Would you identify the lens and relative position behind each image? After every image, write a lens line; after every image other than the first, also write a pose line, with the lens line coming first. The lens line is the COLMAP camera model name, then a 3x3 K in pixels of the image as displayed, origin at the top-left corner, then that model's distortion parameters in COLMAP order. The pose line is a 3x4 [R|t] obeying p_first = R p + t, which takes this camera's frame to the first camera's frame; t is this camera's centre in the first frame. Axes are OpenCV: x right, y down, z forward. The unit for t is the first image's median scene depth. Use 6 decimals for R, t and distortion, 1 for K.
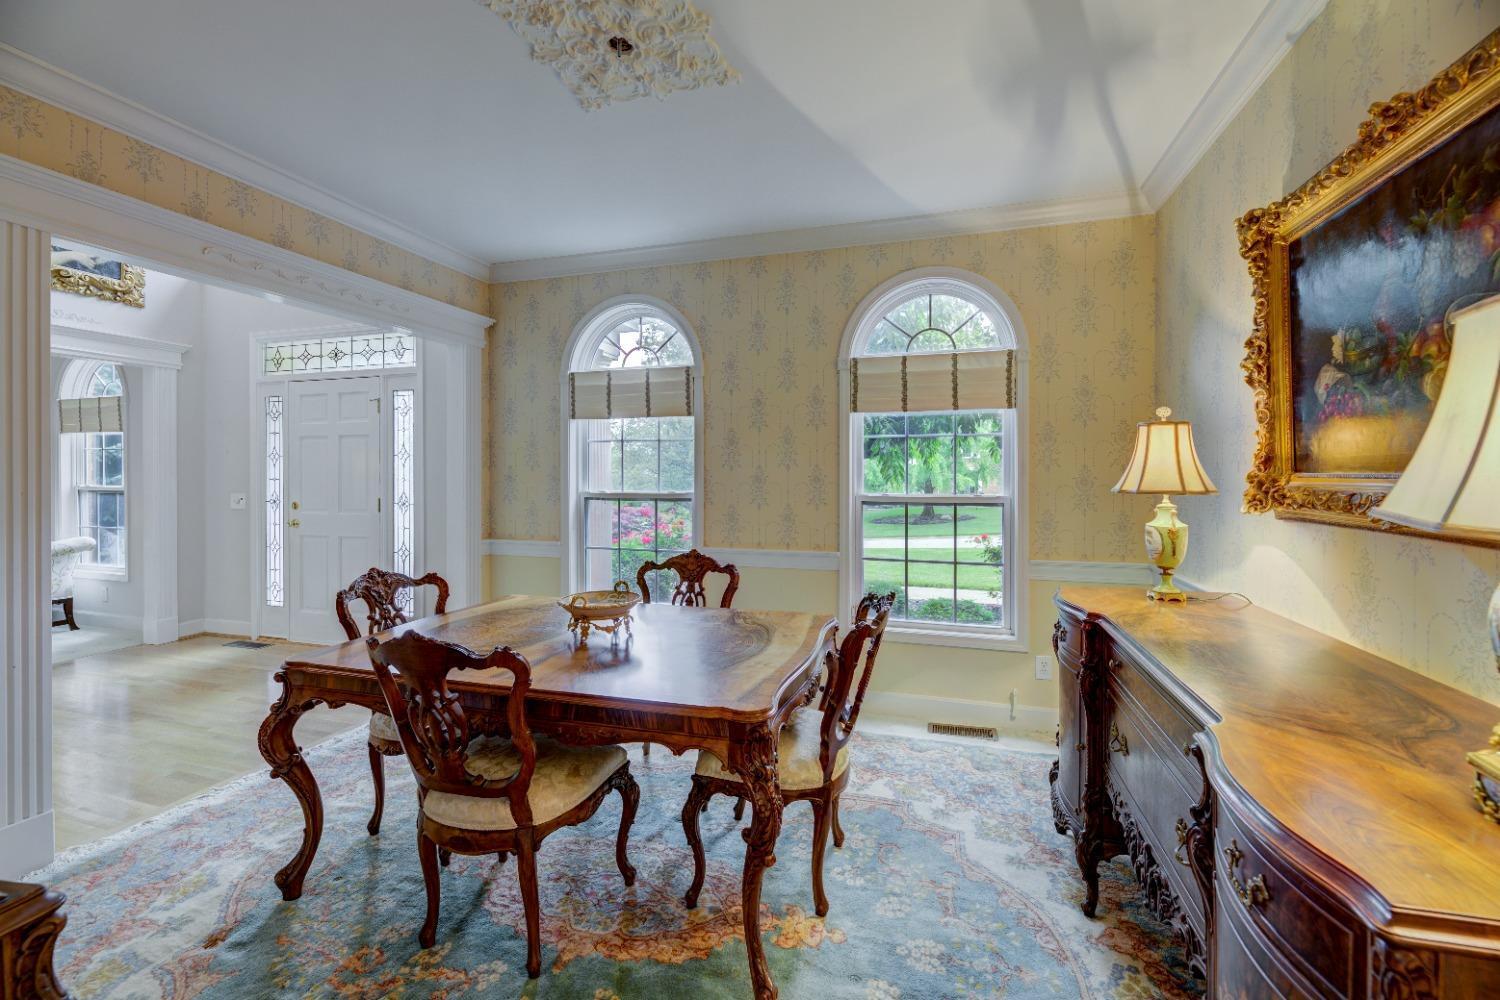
lens RADIAL K [[617.1, 0, 760.6], [0, 617.1, 467.2], [0, 0, 1]] dist [-0.001739, -0.000389]
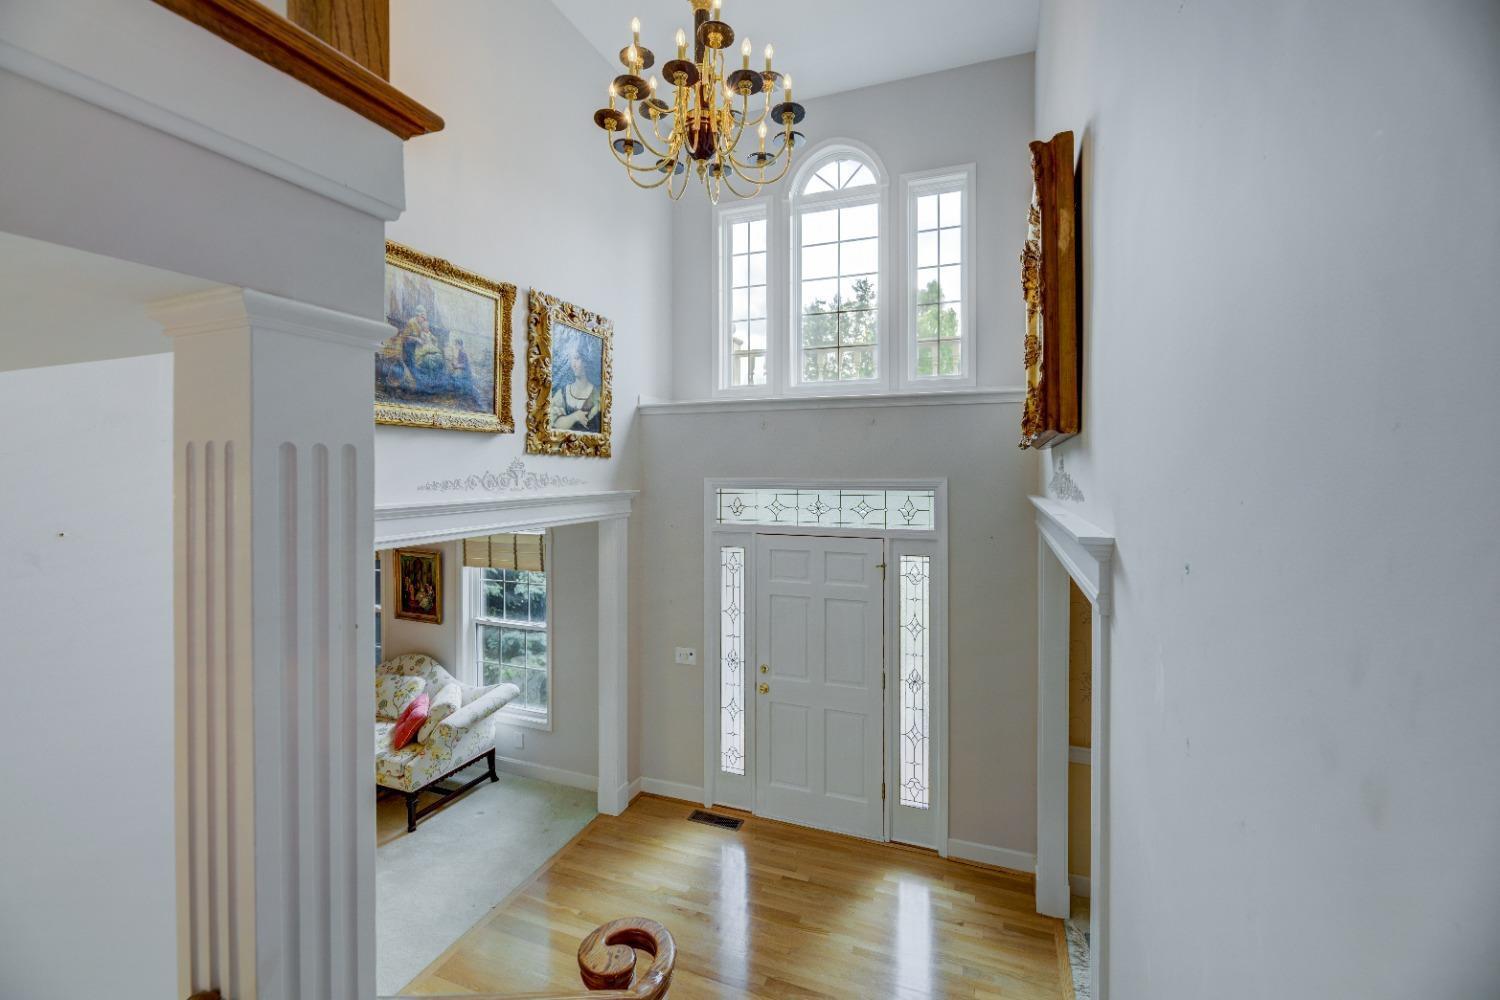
lens RADIAL K [[617.1, 0, 760.6], [0, 617.1, 467.2], [0, 0, 1]] dist [-0.001739, -0.000389]
pose [[0.997524, -0.001573, -0.070310, -0.718179], [0.002086, 0.999972, 0.007233, -0.252865], [0.070297, -0.007362, 0.997499, 0.088886]]
